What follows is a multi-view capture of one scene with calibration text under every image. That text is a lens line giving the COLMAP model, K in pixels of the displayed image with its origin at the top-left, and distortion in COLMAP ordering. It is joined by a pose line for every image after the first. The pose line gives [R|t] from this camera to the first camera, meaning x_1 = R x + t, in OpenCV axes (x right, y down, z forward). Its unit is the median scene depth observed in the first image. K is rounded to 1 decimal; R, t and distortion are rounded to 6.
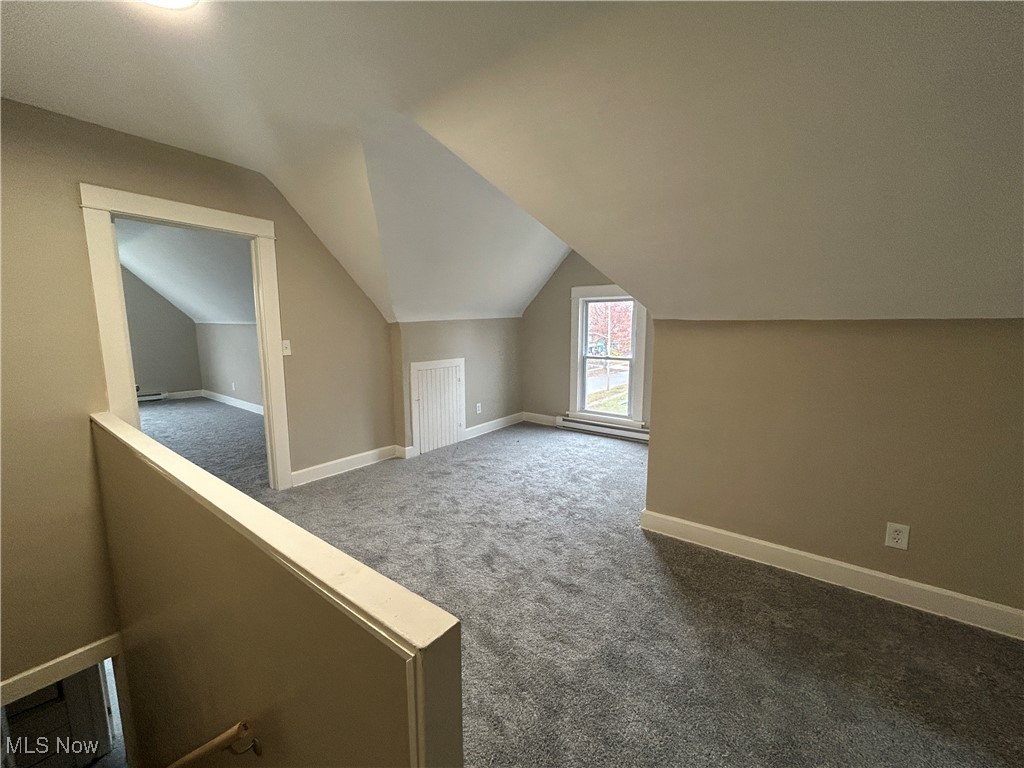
lens RADIAL K [[414.4, 0, 509.9], [0, 414.4, 383.5], [0, 0, 1]] dist [0.001399, 0.000376]
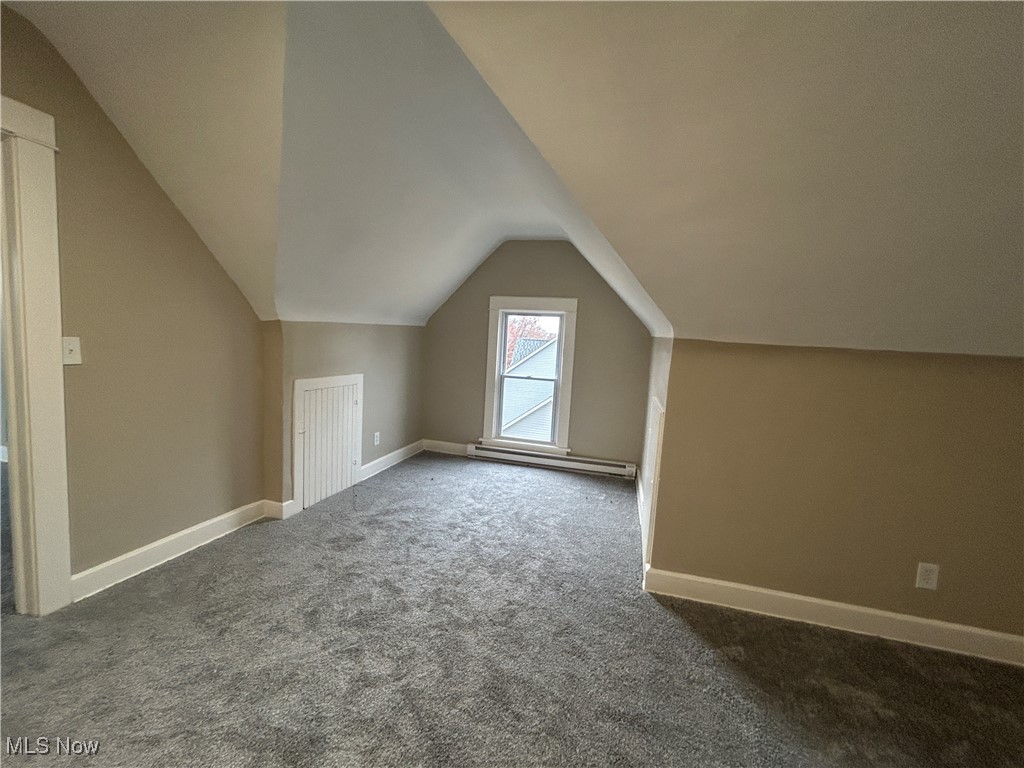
lens RADIAL K [[414.4, 0, 509.9], [0, 414.4, 383.5], [0, 0, 1]] dist [0.001399, 0.000376]
pose [[0.928576, 0.017468, 0.370730, -0.164171], [-0.004387, 0.999339, -0.036099, -0.020582], [-0.371116, 0.031895, 0.928039, 0.221208]]
